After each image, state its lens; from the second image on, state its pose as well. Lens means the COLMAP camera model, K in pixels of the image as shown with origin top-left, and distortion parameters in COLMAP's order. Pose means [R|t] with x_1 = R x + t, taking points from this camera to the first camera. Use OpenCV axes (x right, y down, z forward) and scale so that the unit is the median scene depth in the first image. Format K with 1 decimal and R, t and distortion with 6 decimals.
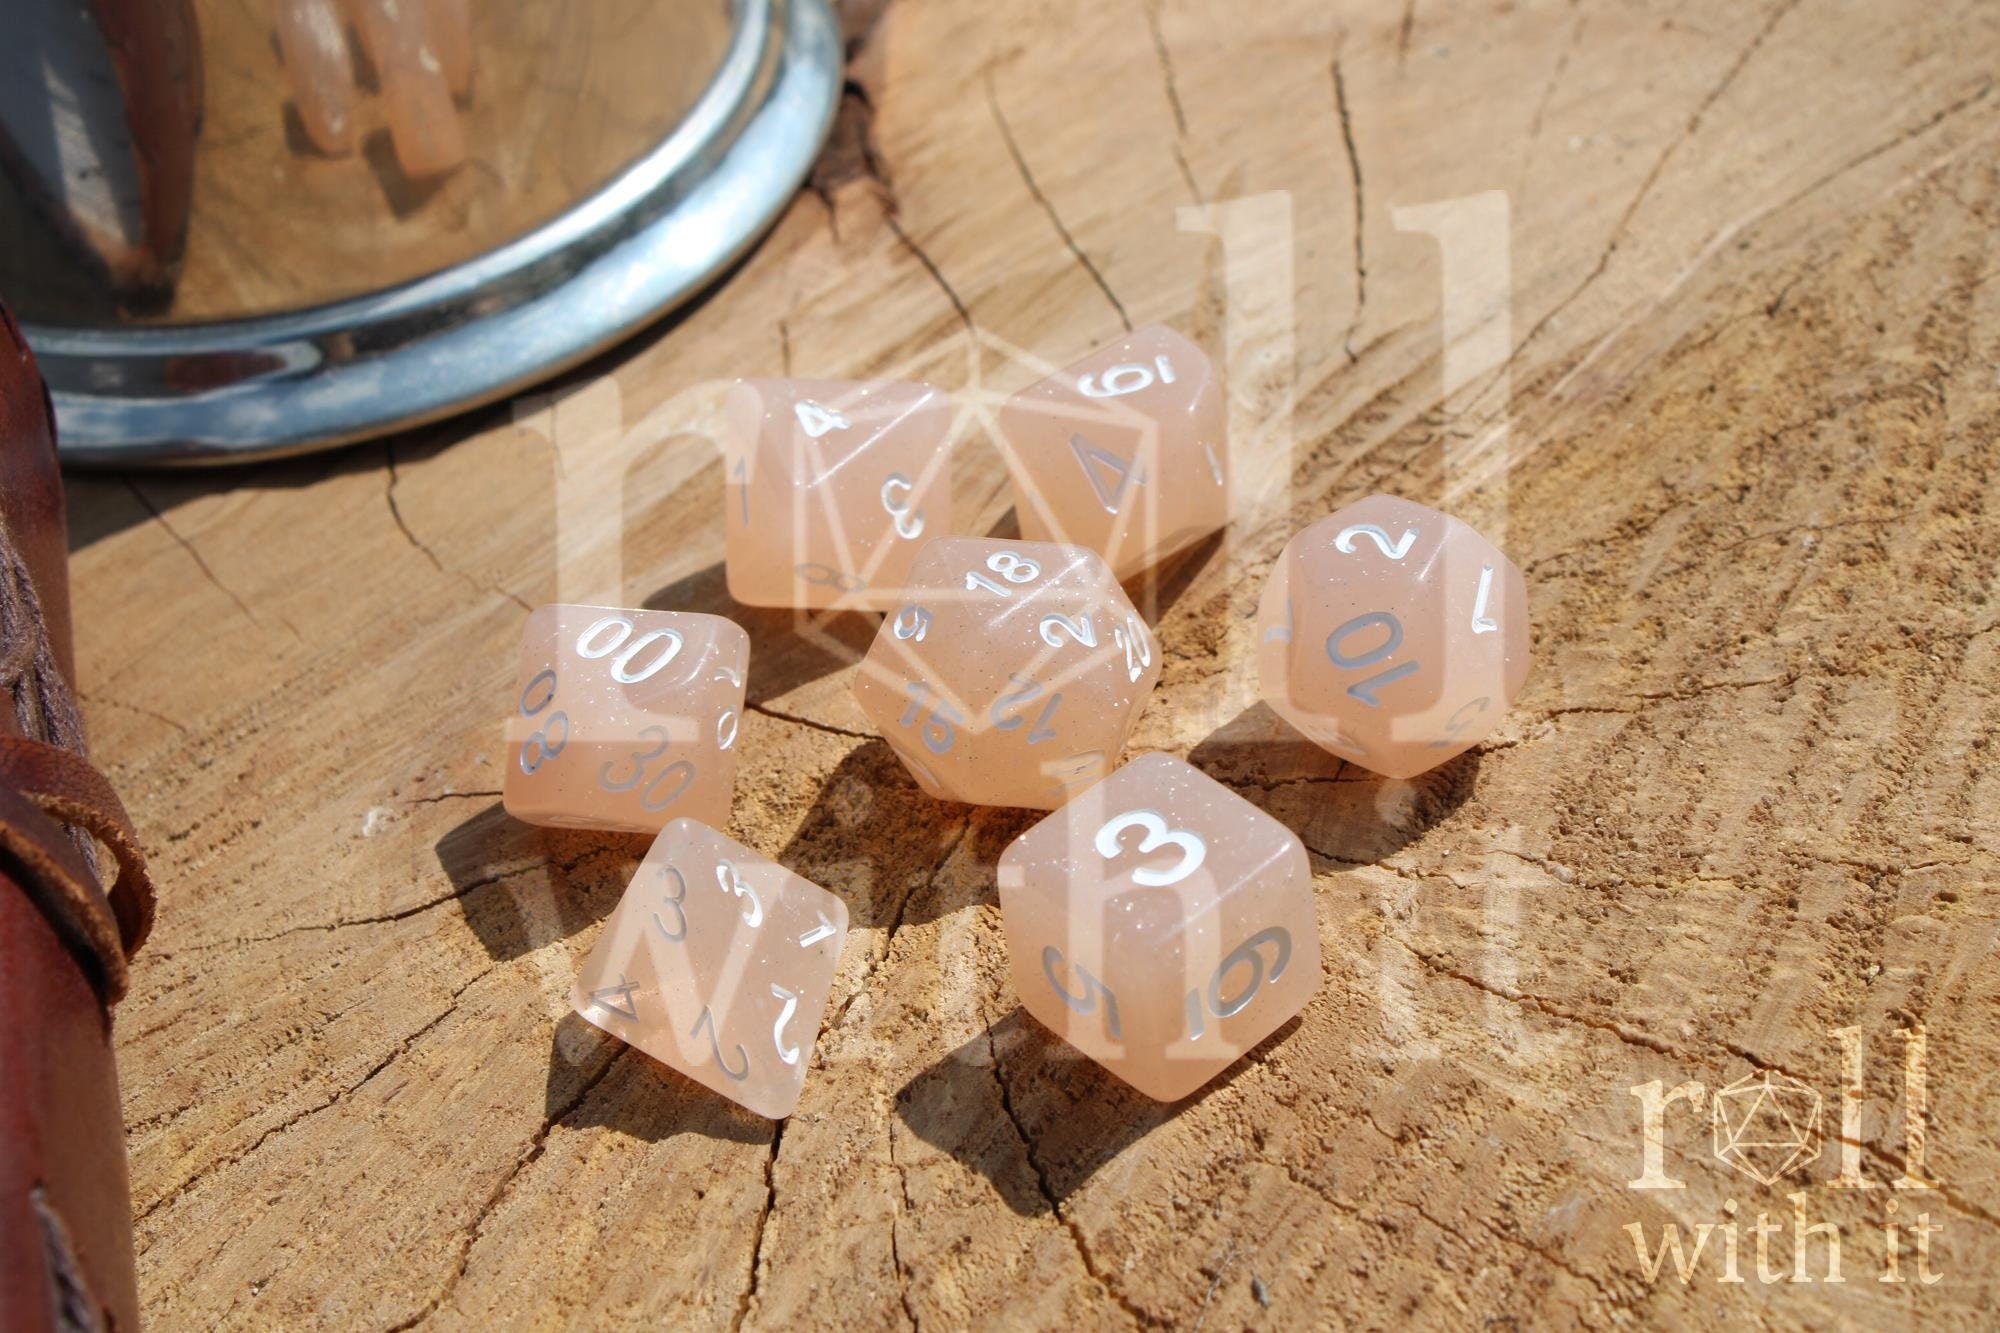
lens RADIAL K [[4369.5, 0, 983.3], [0, 4369.5, 664.8], [0, 0, 1]] dist [0.052324, 0.000000]
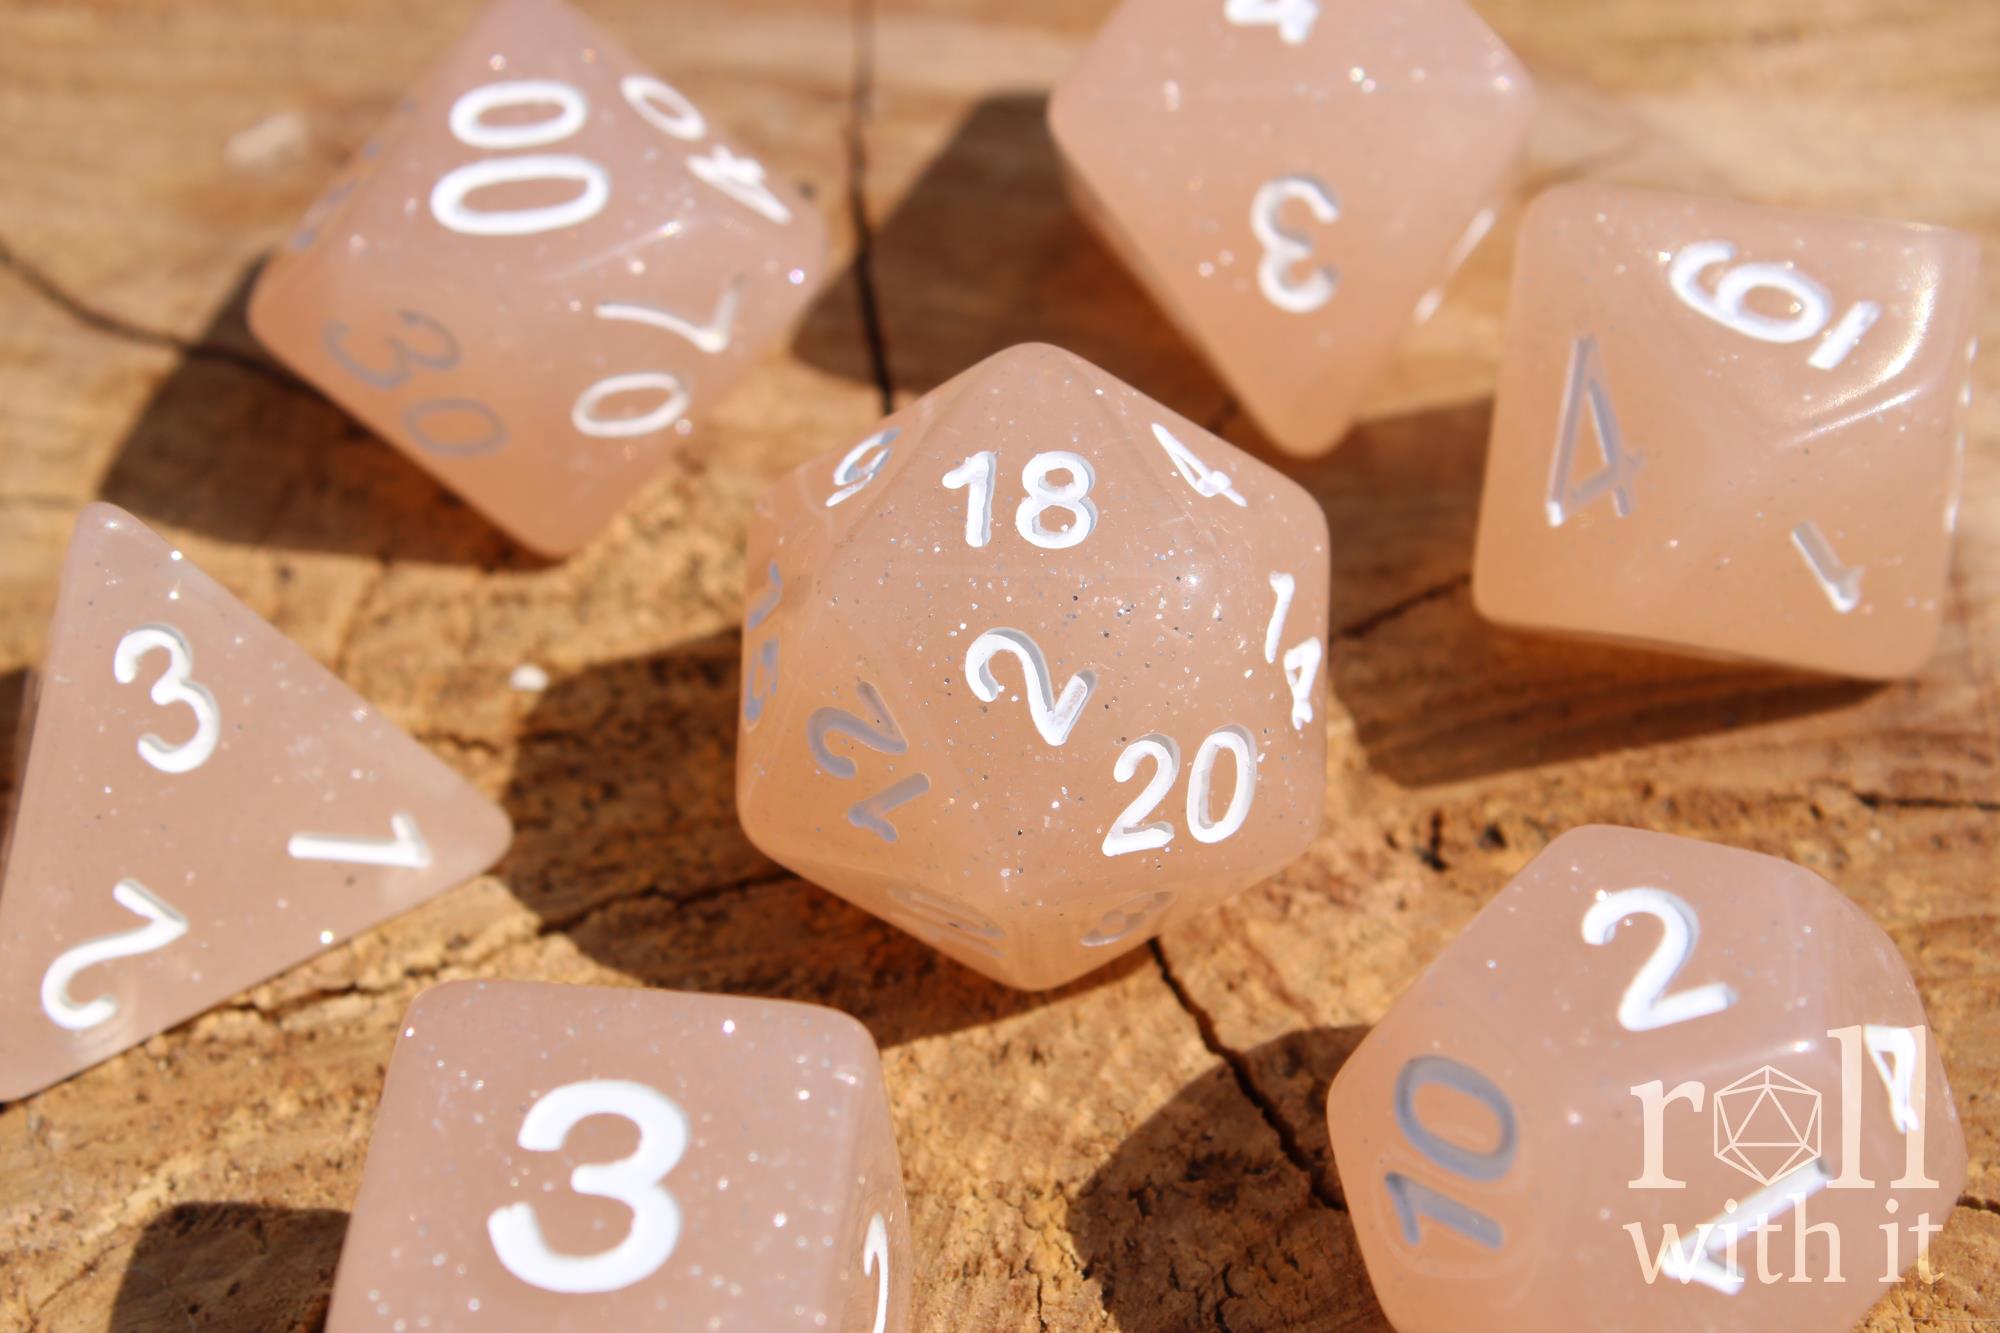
lens RADIAL K [[5443.5, 0, 982.5], [0, 5443.5, 704.7], [0, 0, 1]] dist [0.063756, 0.000000]
pose [[0.664322, 0.621639, -0.415020, 0.264239], [-0.492435, 0.781717, 0.382657, -0.230750], [0.562303, -0.049837, 0.825428, 0.532617]]
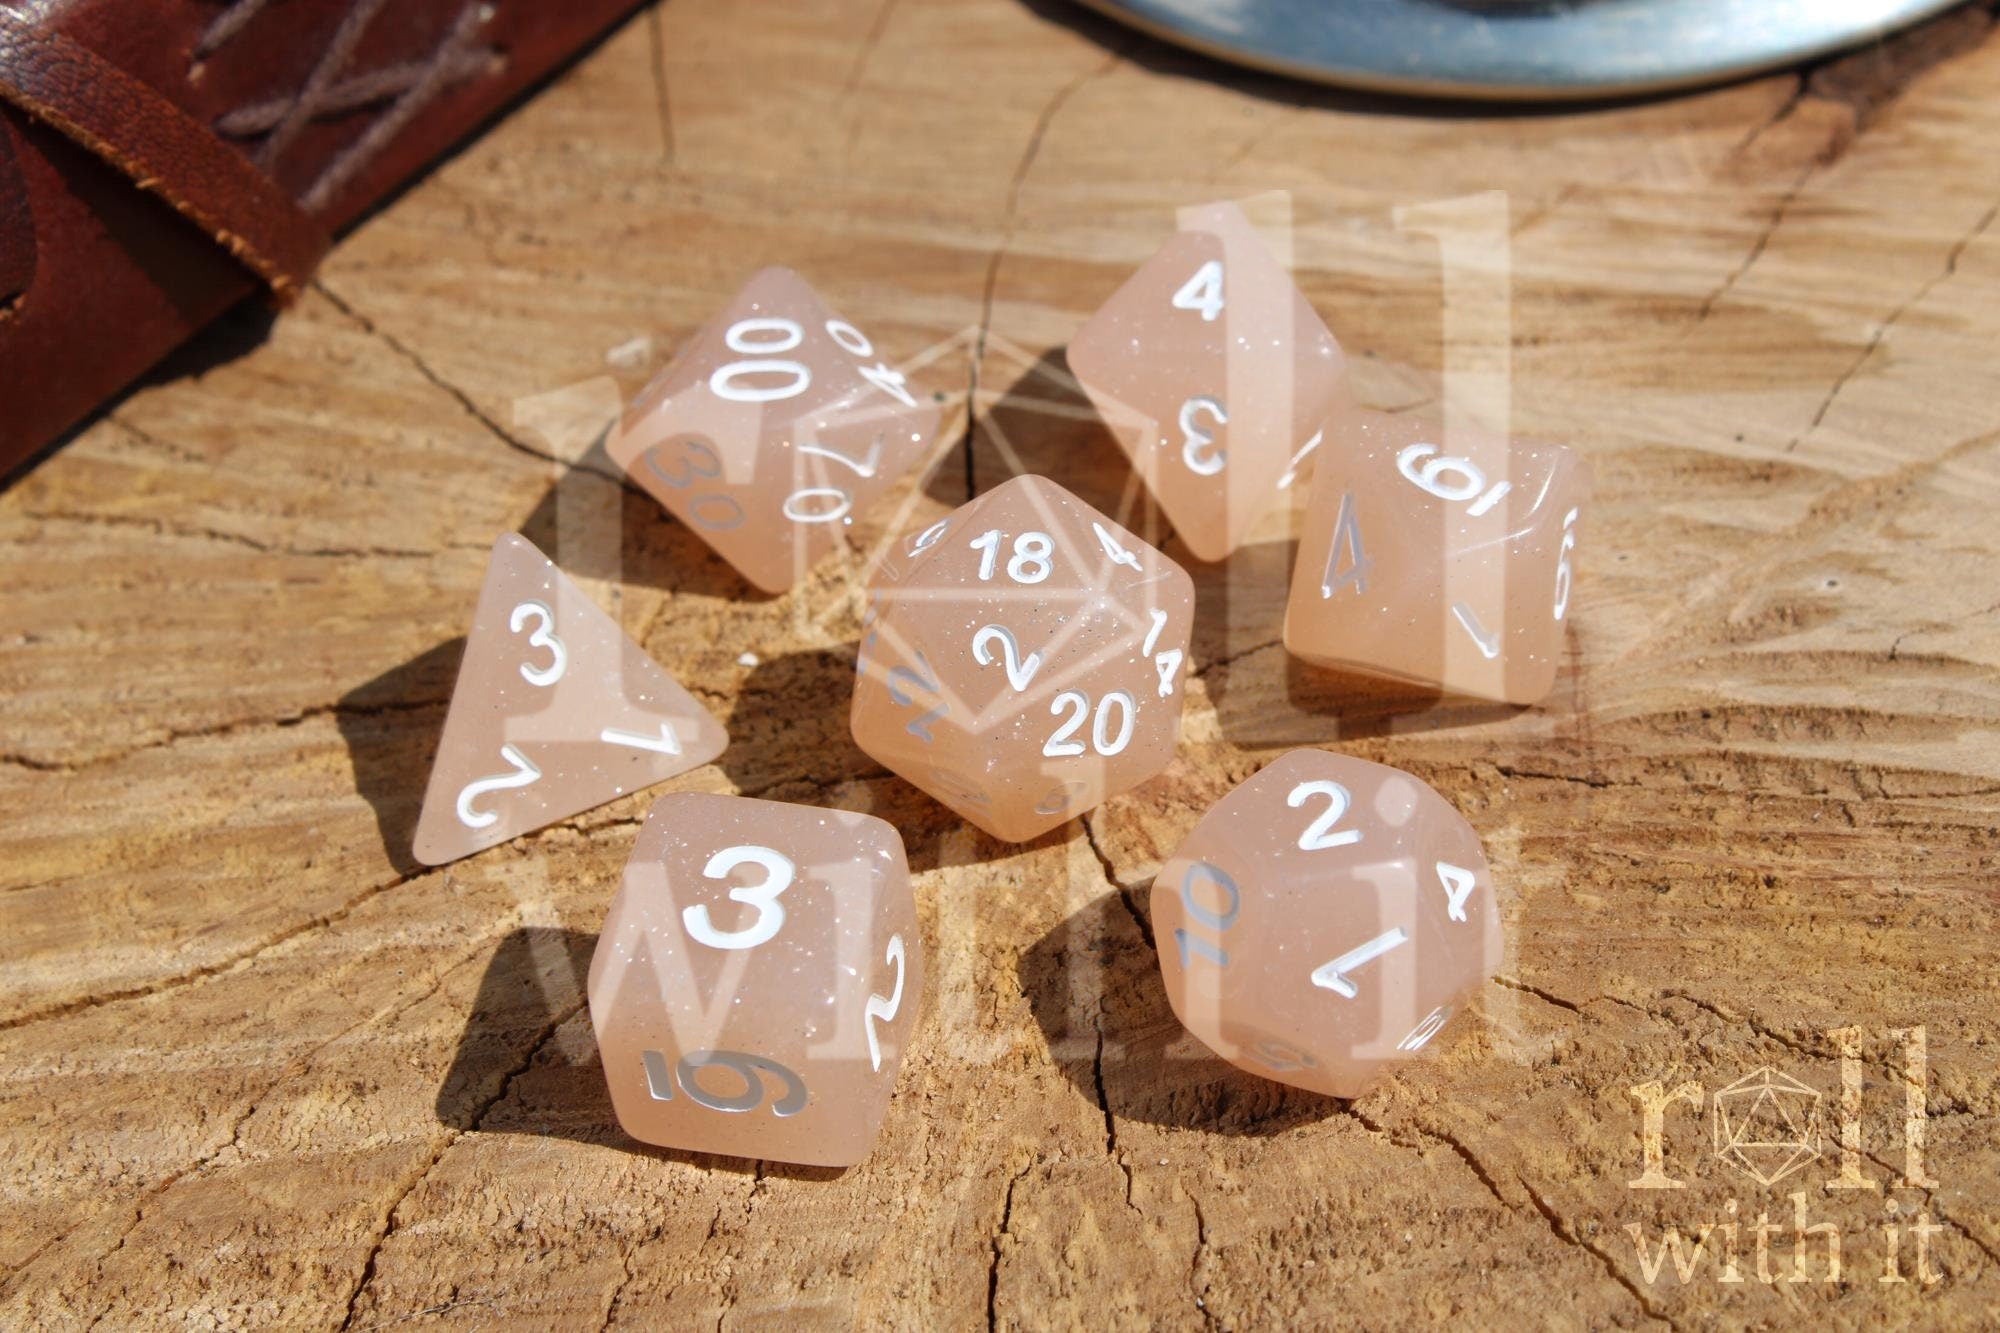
lens RADIAL K [[4959.2, 0, 963.4], [0, 4959.2, 612.1], [0, 0, 1]] dist [0.094412, 0.000000]
pose [[0.585247, 0.626731, -0.514485, 0.512255], [-0.513693, 0.777501, 0.362784, -0.364867], [0.627380, 0.051969, 0.776977, 0.260141]]
